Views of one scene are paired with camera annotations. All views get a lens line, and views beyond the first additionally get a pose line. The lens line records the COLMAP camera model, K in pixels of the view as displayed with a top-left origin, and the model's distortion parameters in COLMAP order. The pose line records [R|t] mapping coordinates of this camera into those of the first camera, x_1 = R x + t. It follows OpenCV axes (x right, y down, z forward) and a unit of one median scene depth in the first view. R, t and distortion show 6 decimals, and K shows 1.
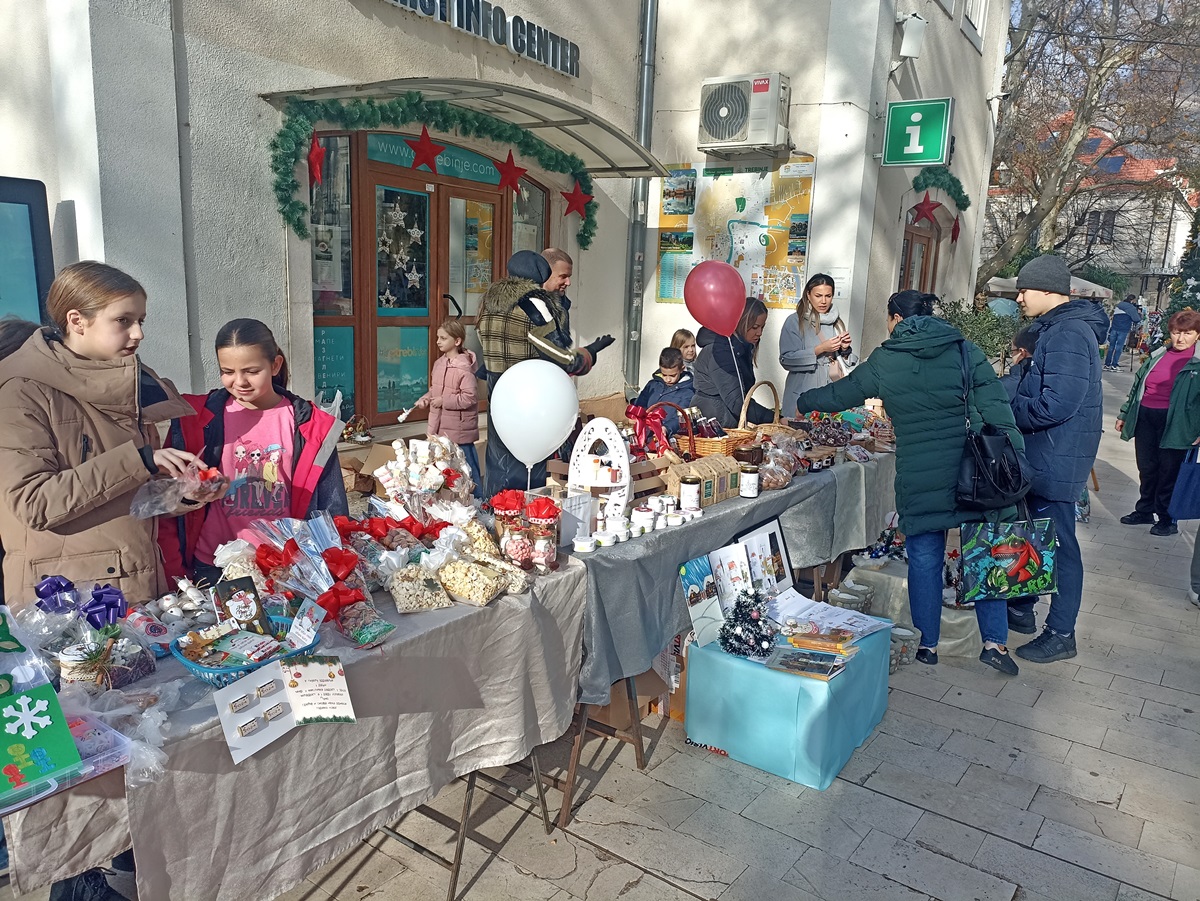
lens RADIAL K [[848.2, 0, 598.2], [0, 848.2, 452.0], [0, 0, 1]] dist [0.040680, -0.030209]
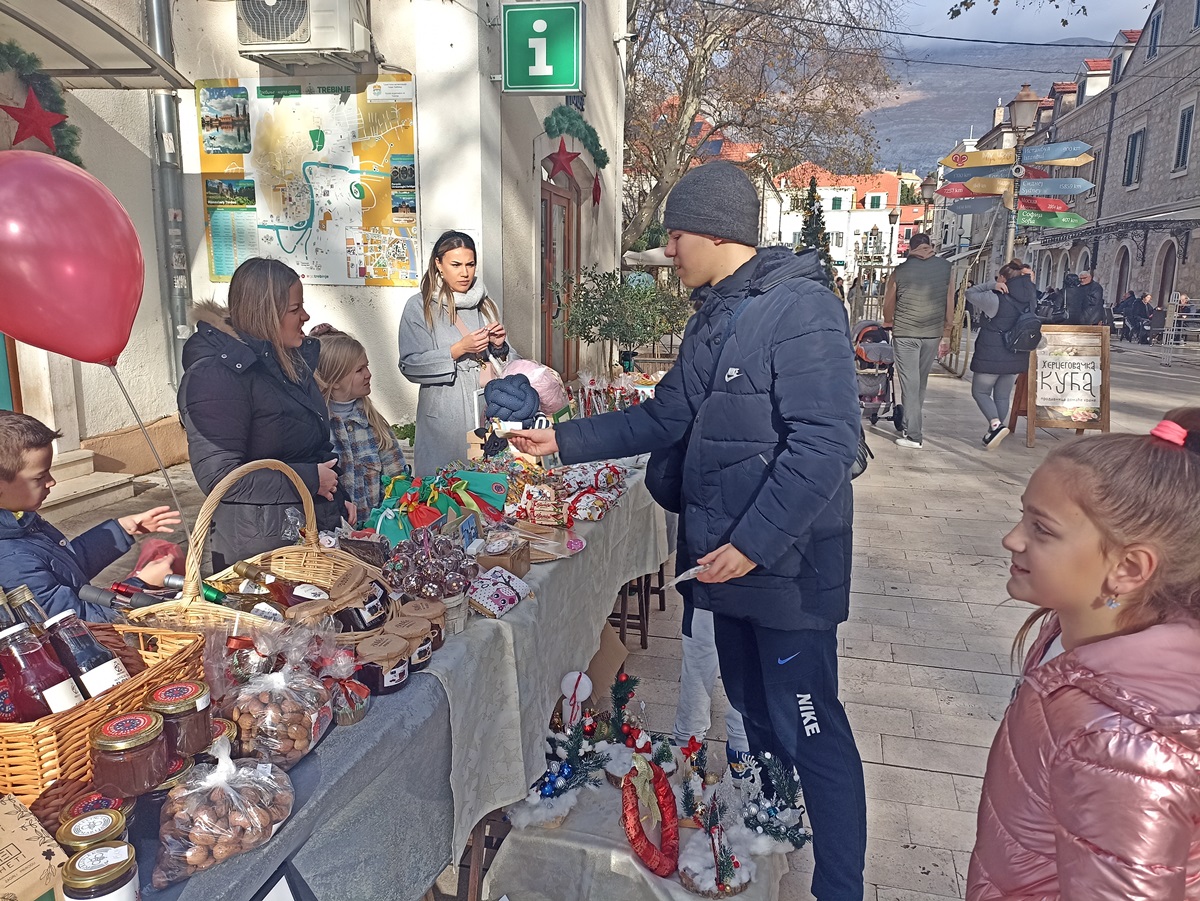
lens RADIAL K [[848.2, 0, 604.6], [0, 848.2, 450.0], [0, 0, 1]] dist [0.040680, -0.030209]
pose [[0.918984, -0.104786, 0.380115, 0.087025], [0.096151, 0.994493, 0.041692, -0.041130], [-0.382391, -0.001765, 0.923999, 0.248332]]
